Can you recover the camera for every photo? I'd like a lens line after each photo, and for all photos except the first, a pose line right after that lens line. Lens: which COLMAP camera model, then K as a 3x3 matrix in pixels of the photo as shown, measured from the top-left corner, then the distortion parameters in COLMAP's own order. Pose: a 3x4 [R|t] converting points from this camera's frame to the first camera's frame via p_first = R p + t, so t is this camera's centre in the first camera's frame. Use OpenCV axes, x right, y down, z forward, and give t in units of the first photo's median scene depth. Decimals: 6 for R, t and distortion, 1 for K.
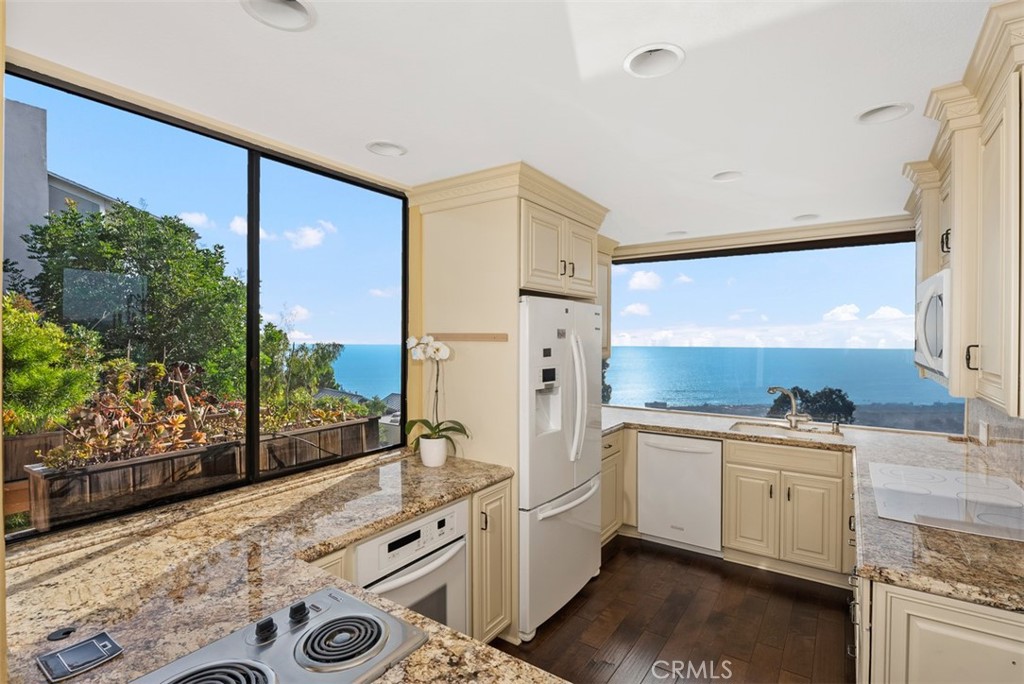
lens RADIAL K [[504.2, 0, 512.0], [0, 504.2, 342.0], [0, 0, 1]] dist [0.000370, -0.000316]
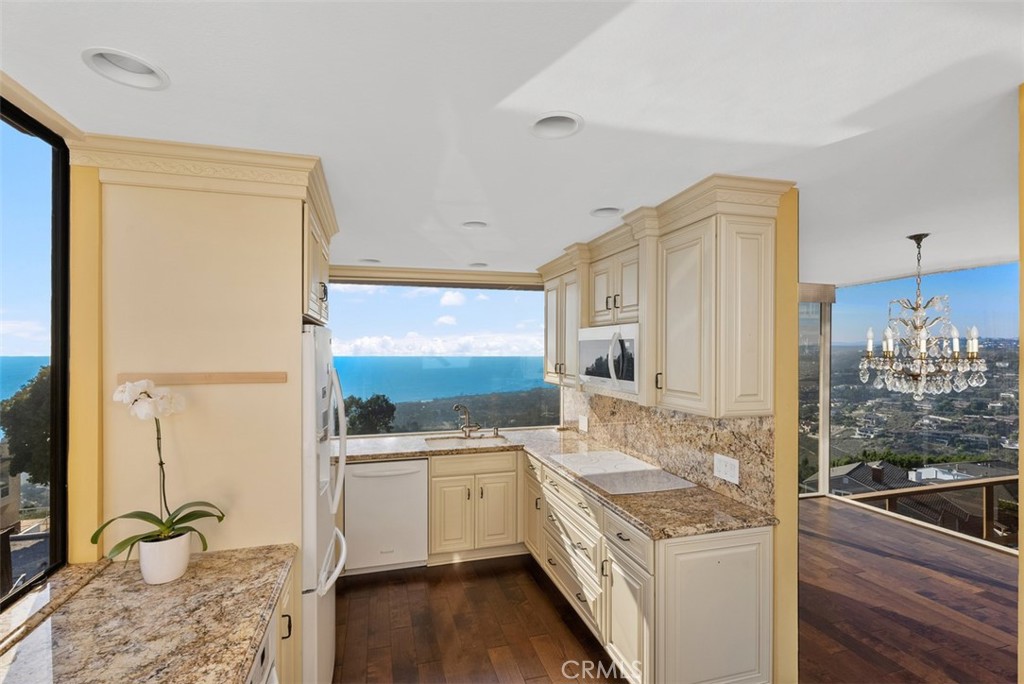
lens RADIAL K [[479.3, 0, 509.2], [0, 479.3, 352.3], [0, 0, 1]] dist [0.000525, -0.000204]
pose [[0.626588, -0.008603, 0.779303, -0.326845], [0.012010, 0.999927, 0.001382, -0.039344], [-0.779258, 0.008494, 0.626646, 0.240745]]
